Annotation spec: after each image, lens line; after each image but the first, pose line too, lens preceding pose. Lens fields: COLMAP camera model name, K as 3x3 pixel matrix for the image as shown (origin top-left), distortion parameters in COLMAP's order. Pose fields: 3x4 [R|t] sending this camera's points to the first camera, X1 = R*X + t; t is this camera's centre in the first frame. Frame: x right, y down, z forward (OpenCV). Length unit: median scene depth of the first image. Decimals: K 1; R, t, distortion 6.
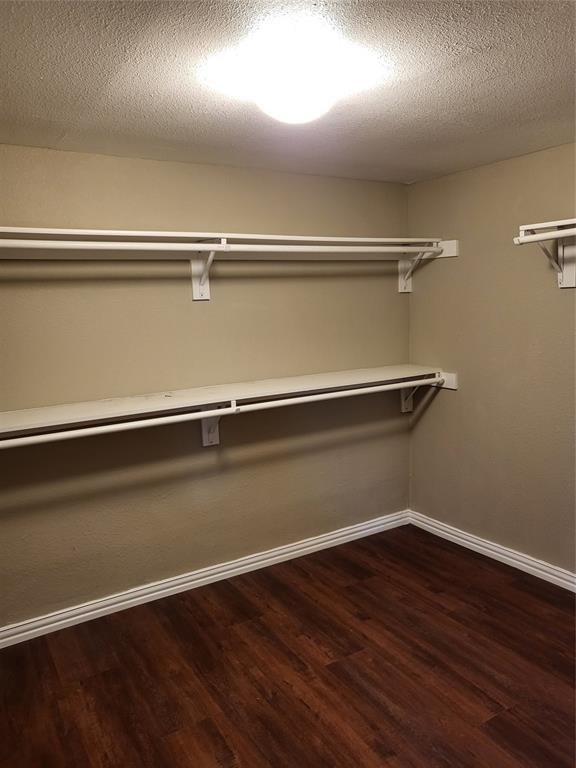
lens RADIAL K [[602.4, 0, 308.7], [0, 602.4, 389.1], [0, 0, 1]] dist [-0.039385, 0.083317]
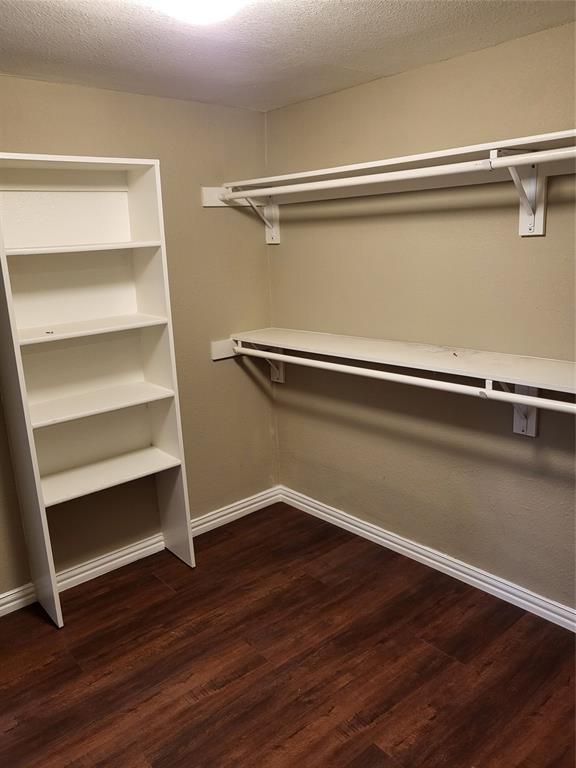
lens RADIAL K [[602.4, 0, 288.5], [0, 602.4, 383.8], [0, 0, 1]] dist [-0.039385, 0.083317]
pose [[0.136090, 0.260630, -0.955799, 0.592459], [-0.114767, 0.962427, 0.246096, -0.140446], [0.984026, 0.076203, 0.160889, 0.710684]]
